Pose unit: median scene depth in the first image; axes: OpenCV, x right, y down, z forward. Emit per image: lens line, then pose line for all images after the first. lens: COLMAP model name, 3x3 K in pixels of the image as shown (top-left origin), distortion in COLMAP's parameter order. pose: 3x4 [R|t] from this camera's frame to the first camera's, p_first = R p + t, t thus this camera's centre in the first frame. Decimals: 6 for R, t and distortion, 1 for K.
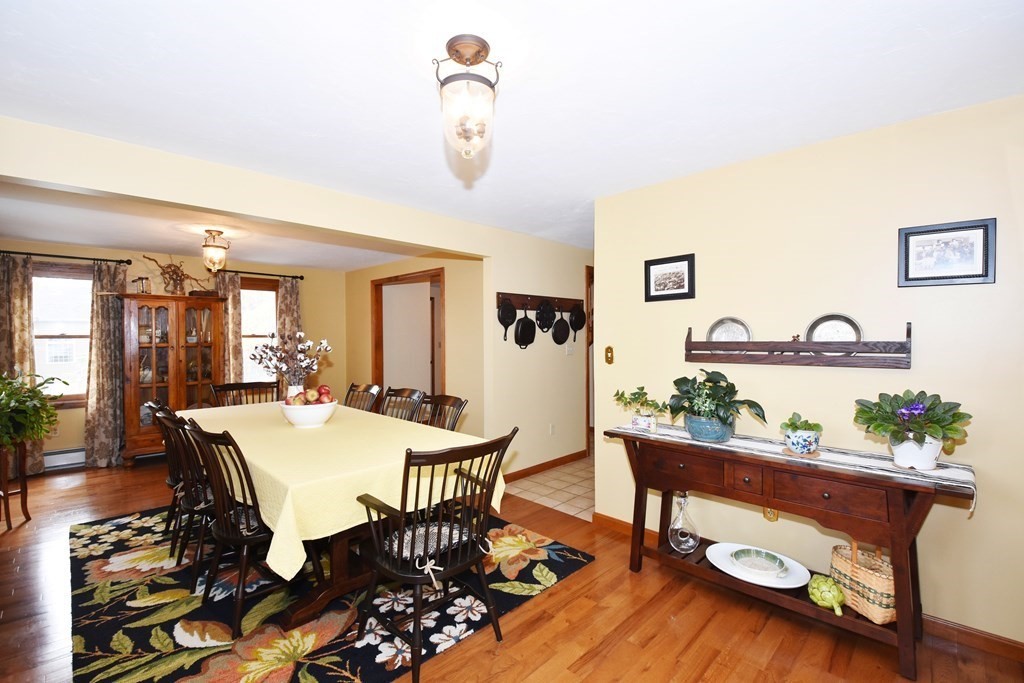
lens RADIAL K [[454.7, 0, 506.7], [0, 454.7, 340.1], [0, 0, 1]] dist [-0.003026, -0.000663]
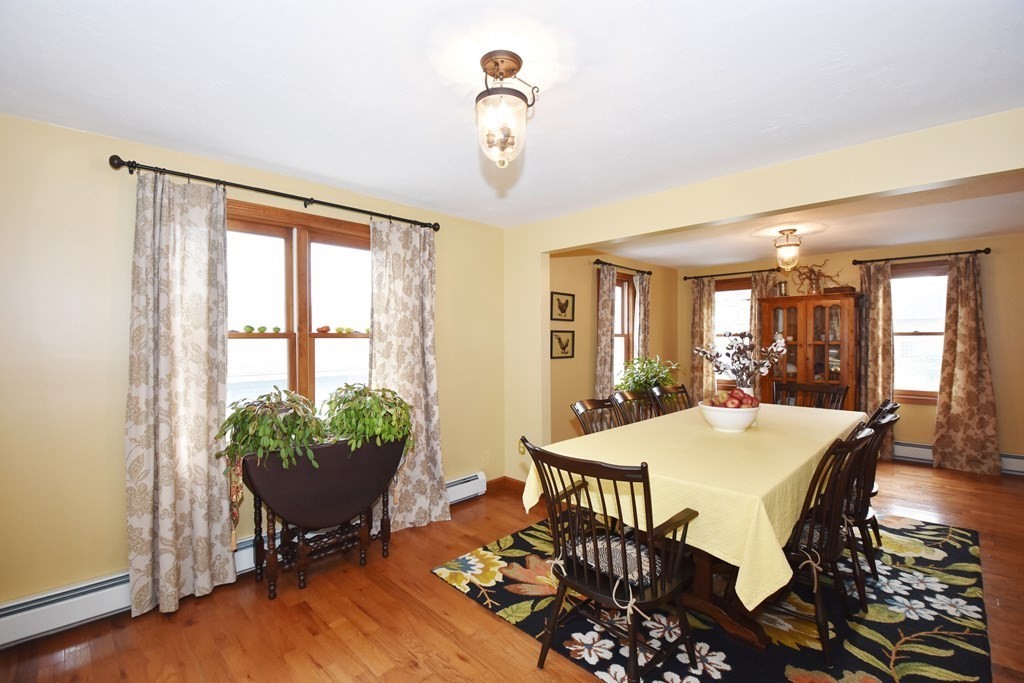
lens RADIAL K [[454.7, 0, 506.7], [0, 454.7, 340.1], [0, 0, 1]] dist [-0.003026, -0.000663]
pose [[0.021179, 0.009830, -0.999727, 0.333559], [-0.002628, 0.999949, 0.009777, -0.004873], [0.999772, 0.002420, 0.021203, 0.341199]]
